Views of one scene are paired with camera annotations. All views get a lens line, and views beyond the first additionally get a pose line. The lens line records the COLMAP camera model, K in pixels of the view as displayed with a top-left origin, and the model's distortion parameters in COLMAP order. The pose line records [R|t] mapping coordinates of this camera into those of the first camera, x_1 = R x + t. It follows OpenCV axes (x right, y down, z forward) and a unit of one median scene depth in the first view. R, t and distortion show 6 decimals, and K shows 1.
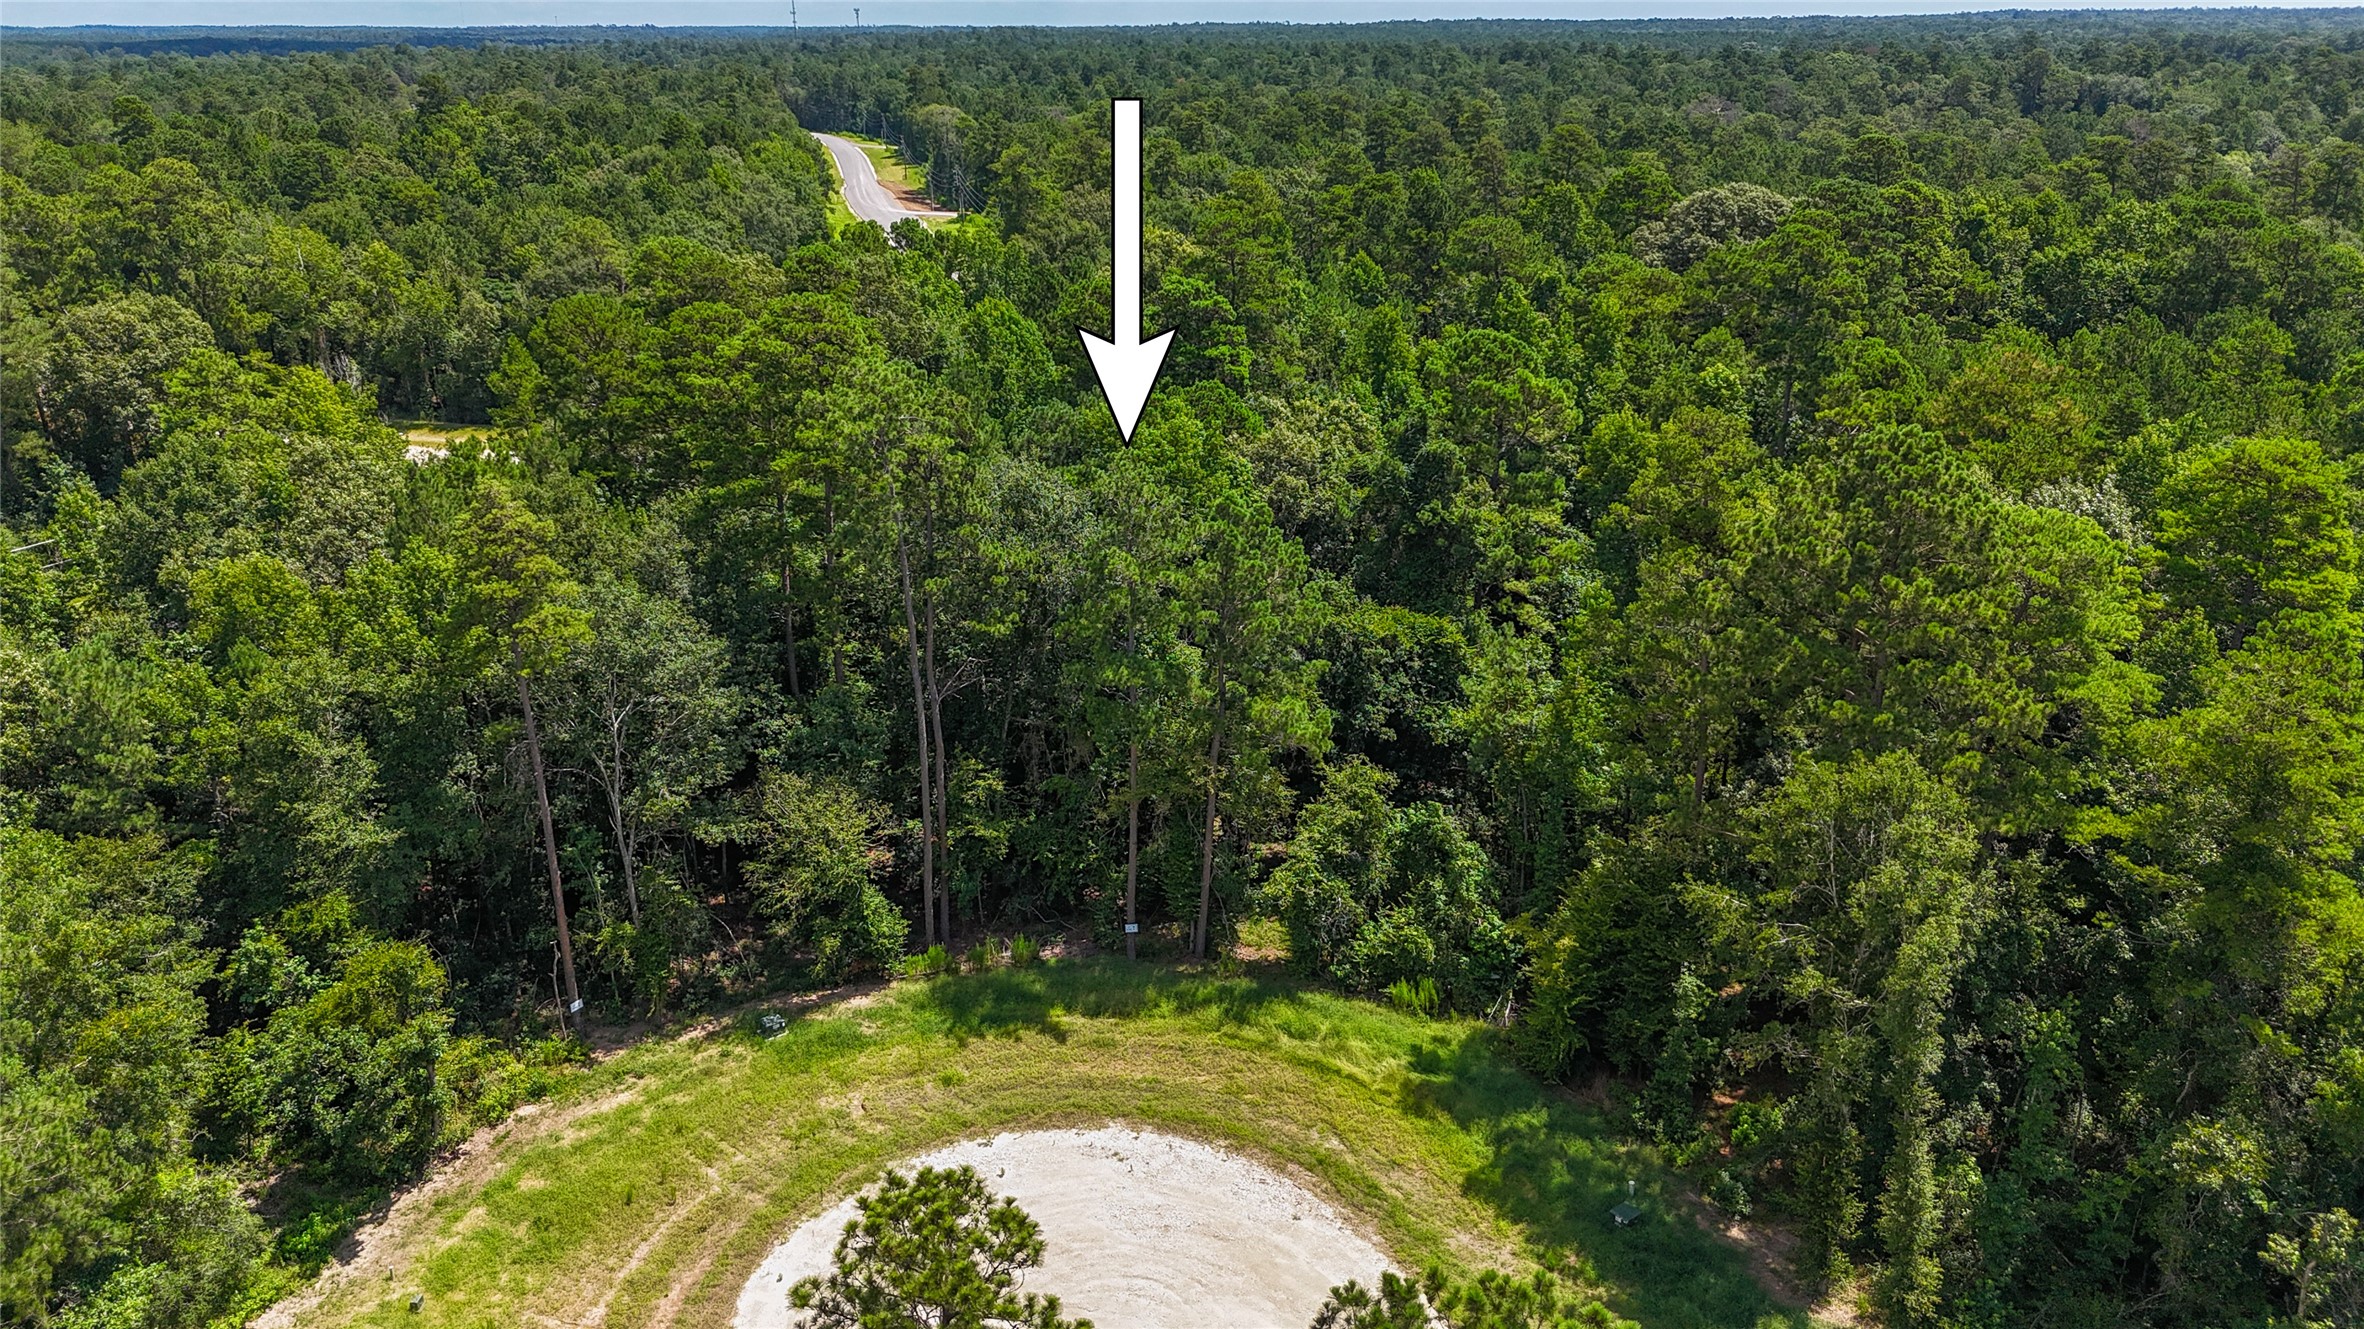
lens RADIAL K [[1760.7, 0, 1186.9], [0, 1760.7, 668.6], [0, 0, 1]] dist [0.032450, -0.008173]
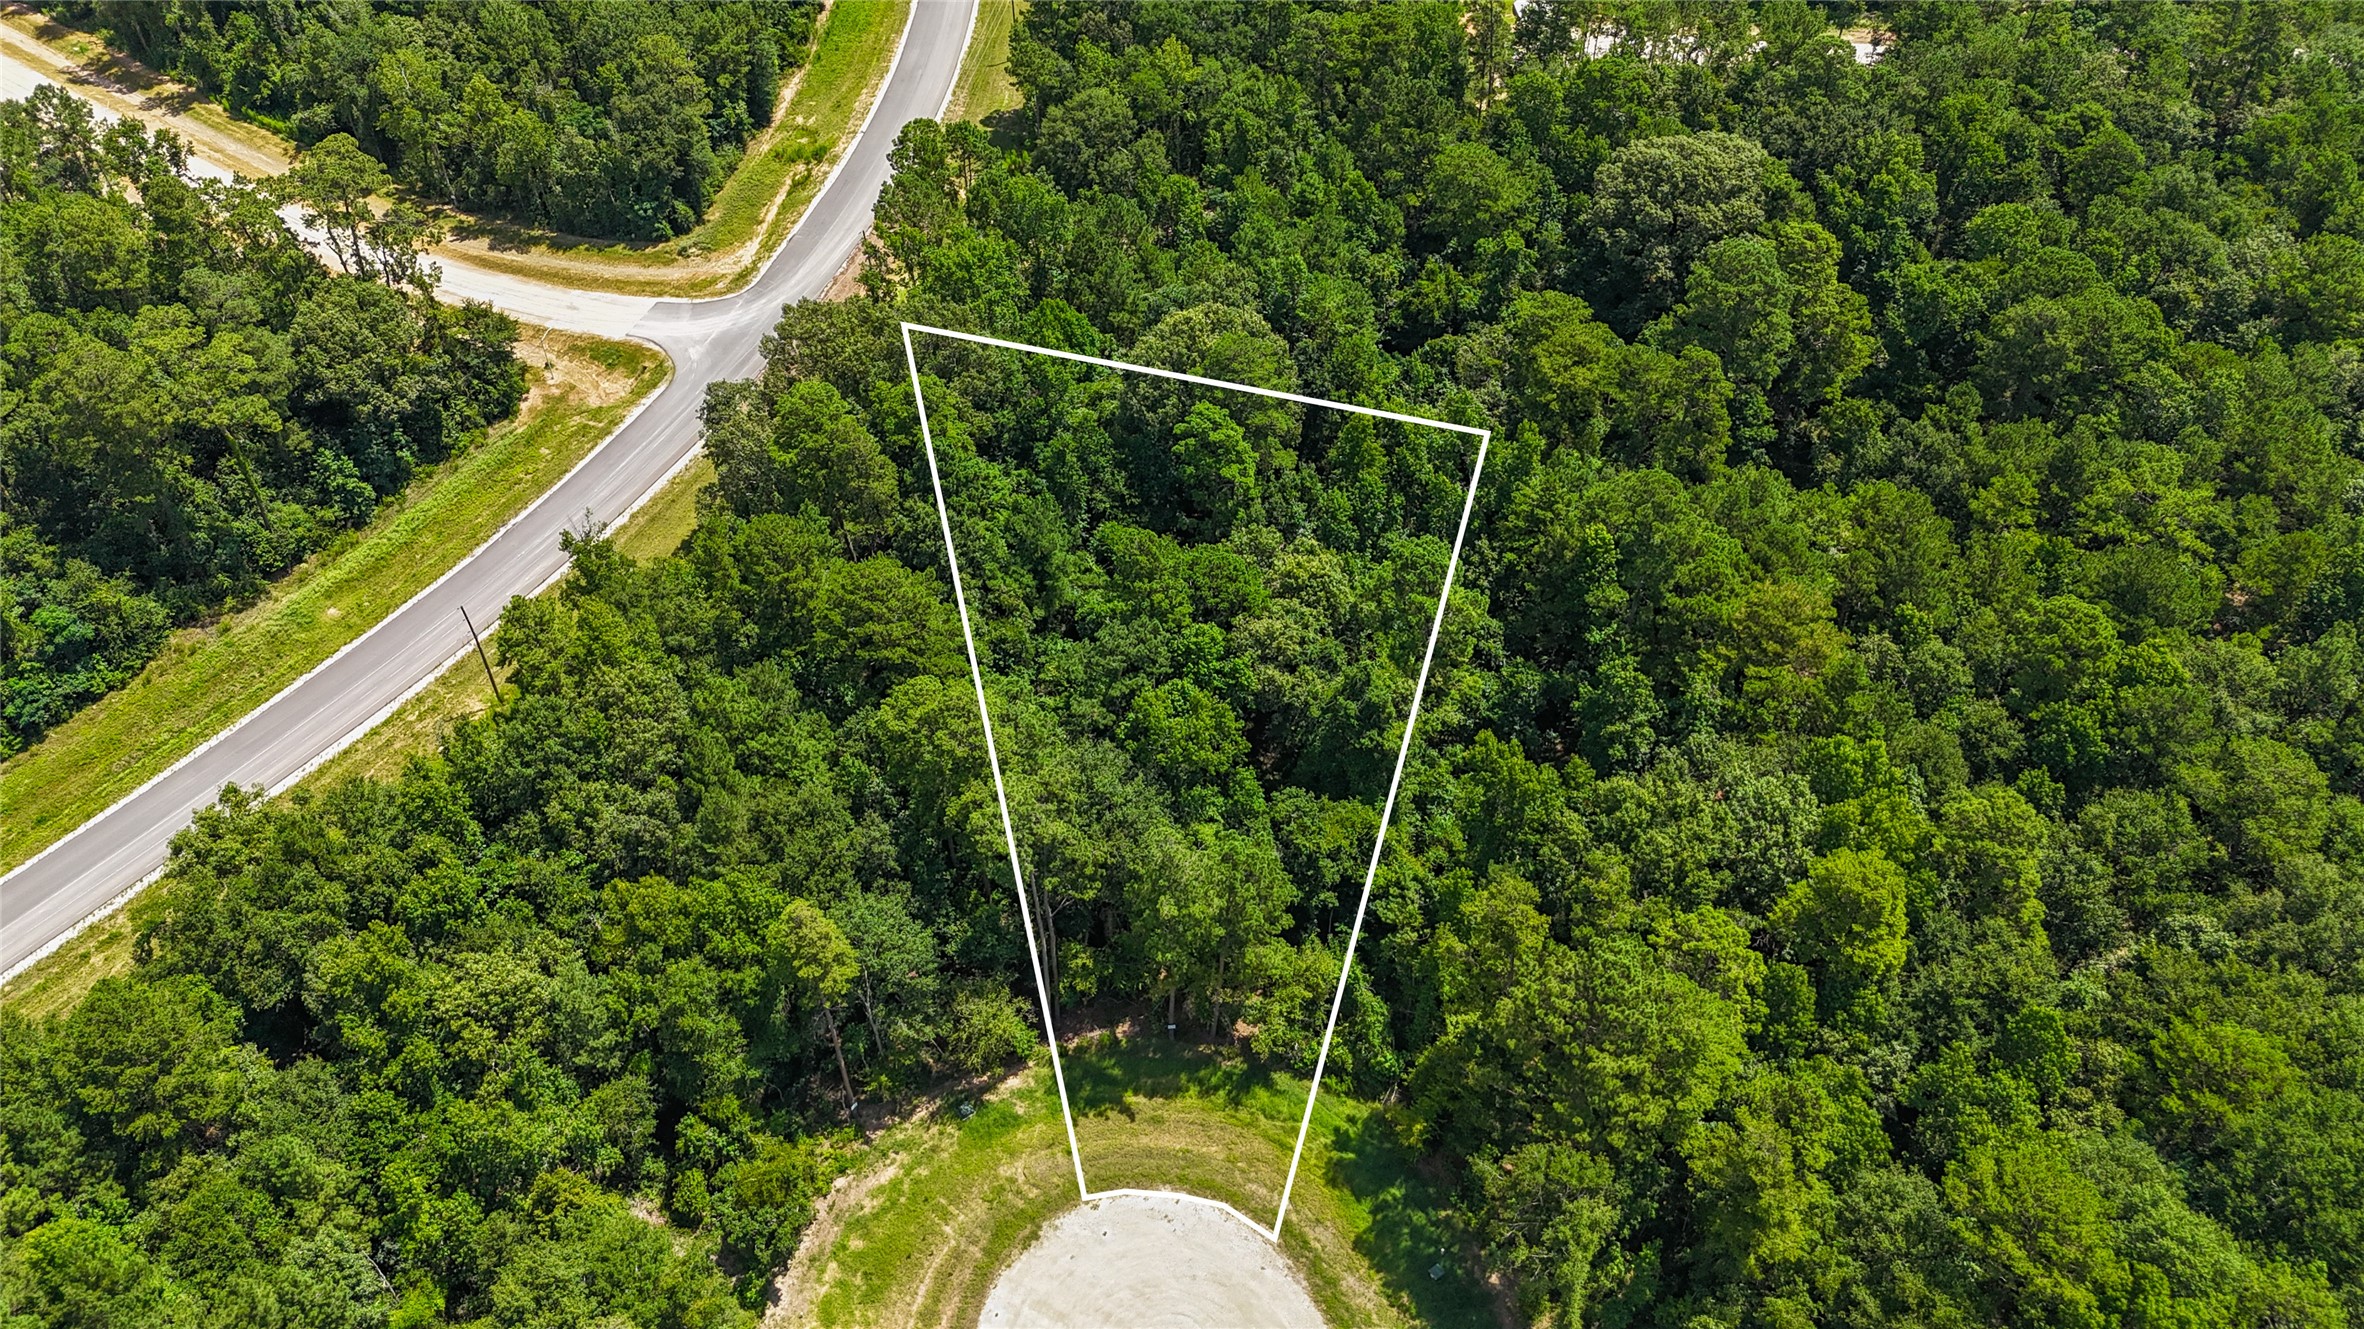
lens RADIAL K [[1760.7, 0, 1181.8], [0, 1760.7, 664.6], [0, 0, 1]] dist [0.032450, -0.008173]
pose [[0.999936, 0.002822, -0.010977, -0.005177], [0.001810, 0.916311, 0.400463, -0.894985], [0.011188, -0.400457, 0.916247, -0.409238]]
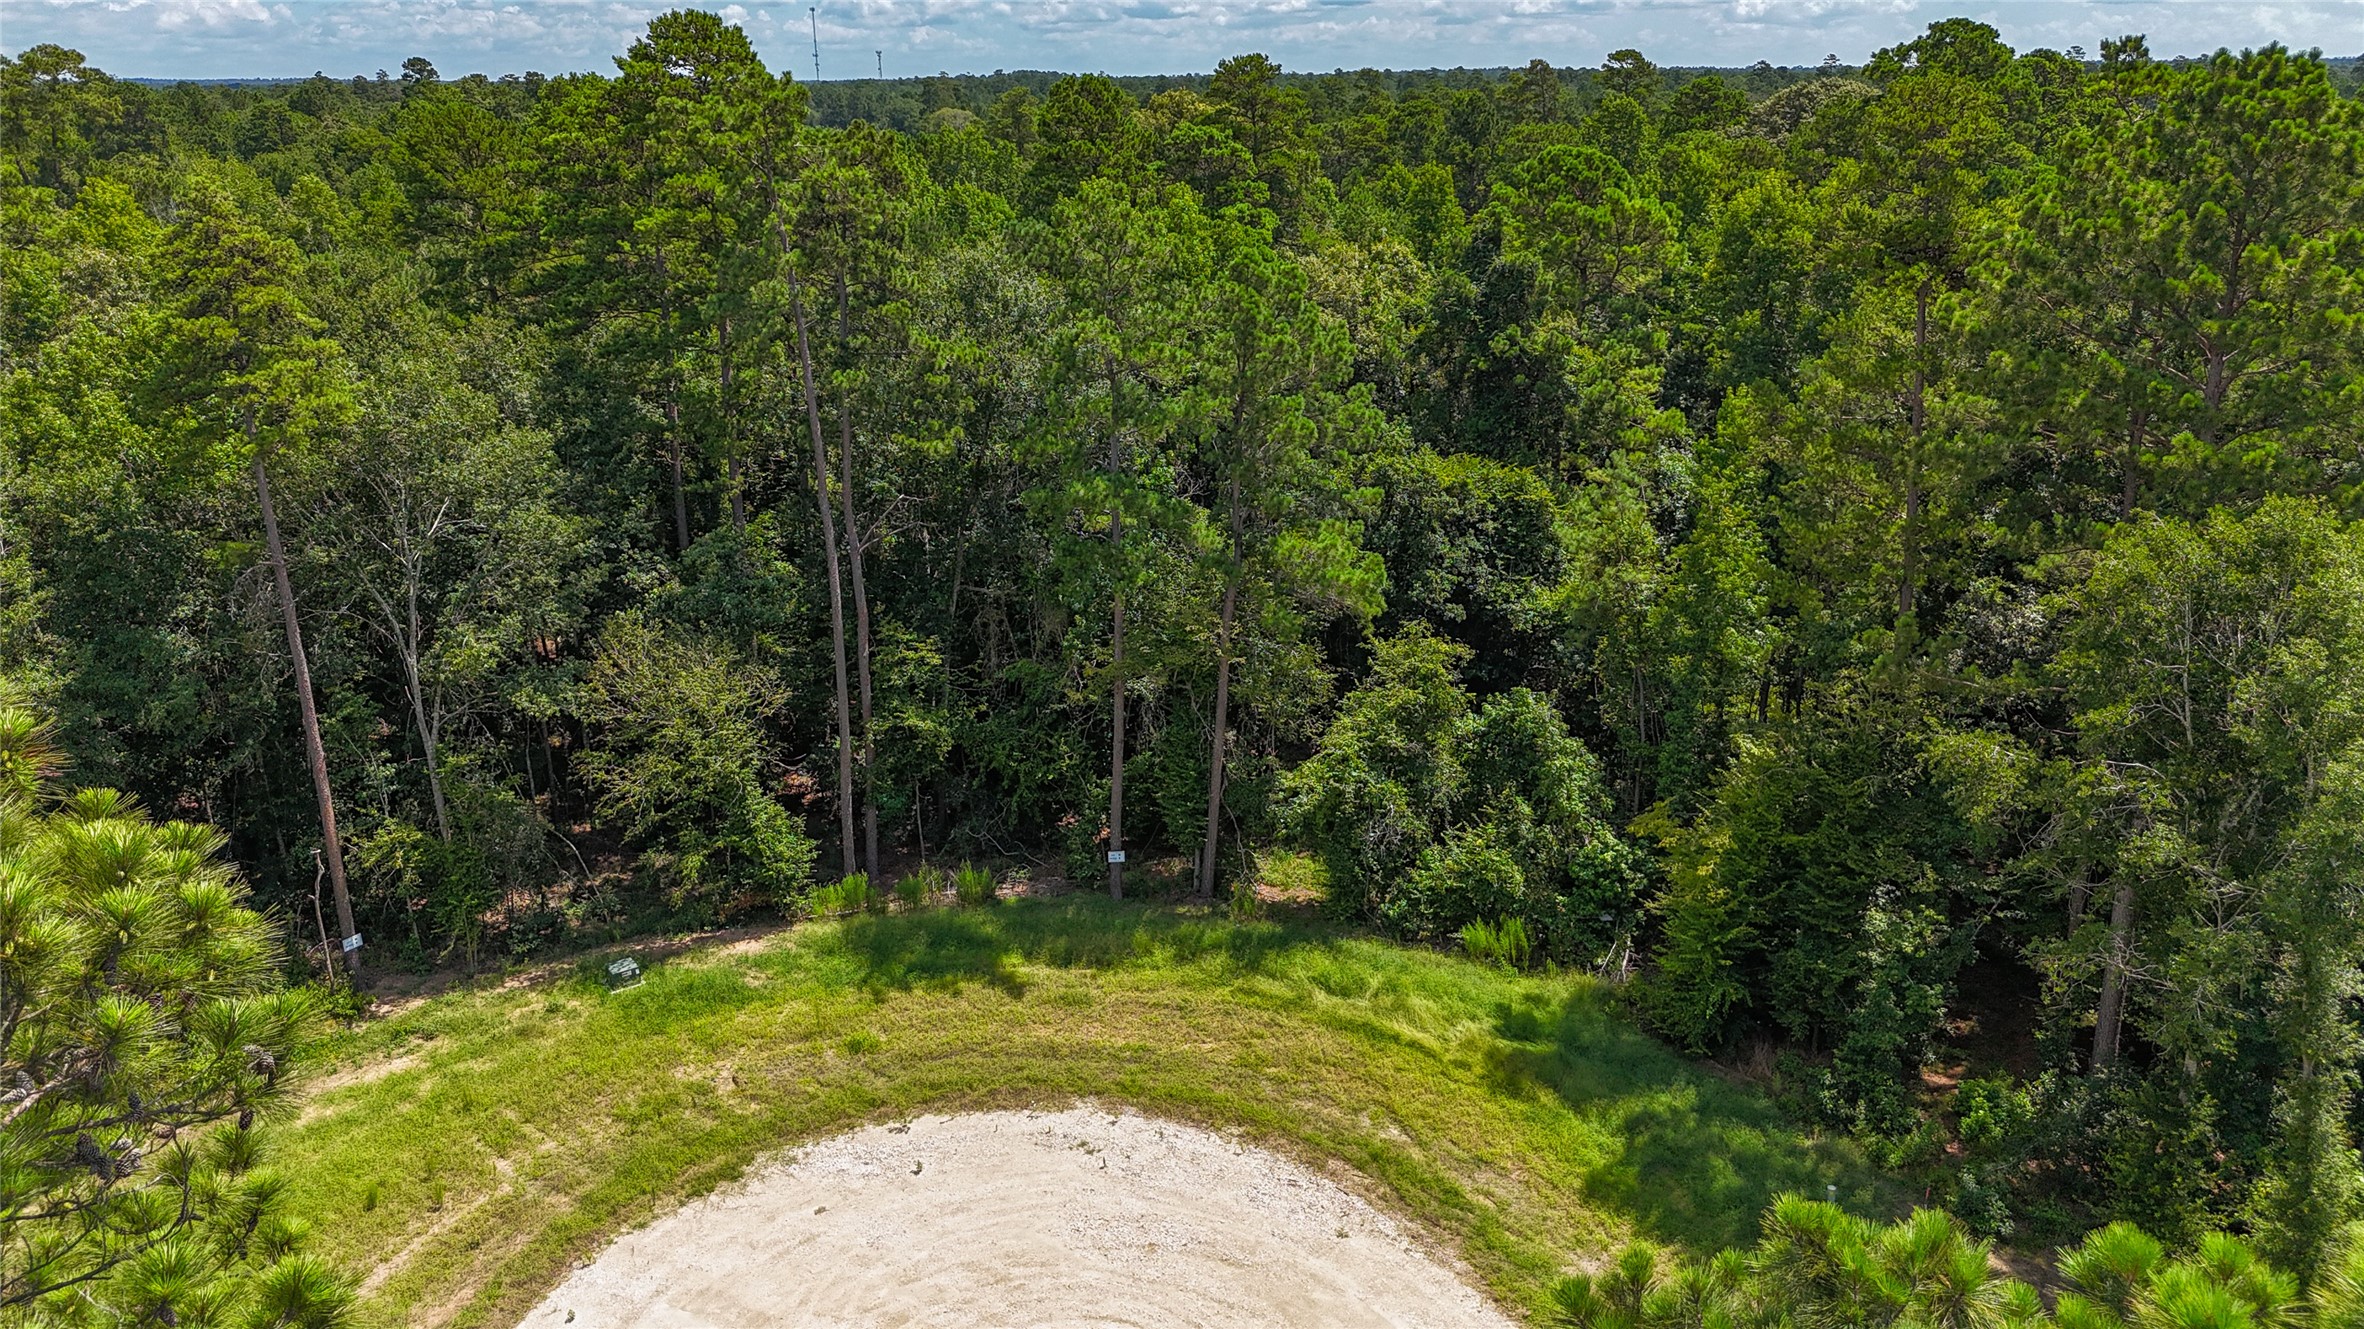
lens RADIAL K [[1760.7, 0, 1186.9], [0, 1760.7, 670.1], [0, 0, 1]] dist [0.032450, -0.008173]
pose [[0.999930, 0.003878, -0.011156, 0.007364], [-0.004204, 0.999559, -0.029384, 0.097318], [0.011037, 0.029429, 0.999506, 0.266461]]
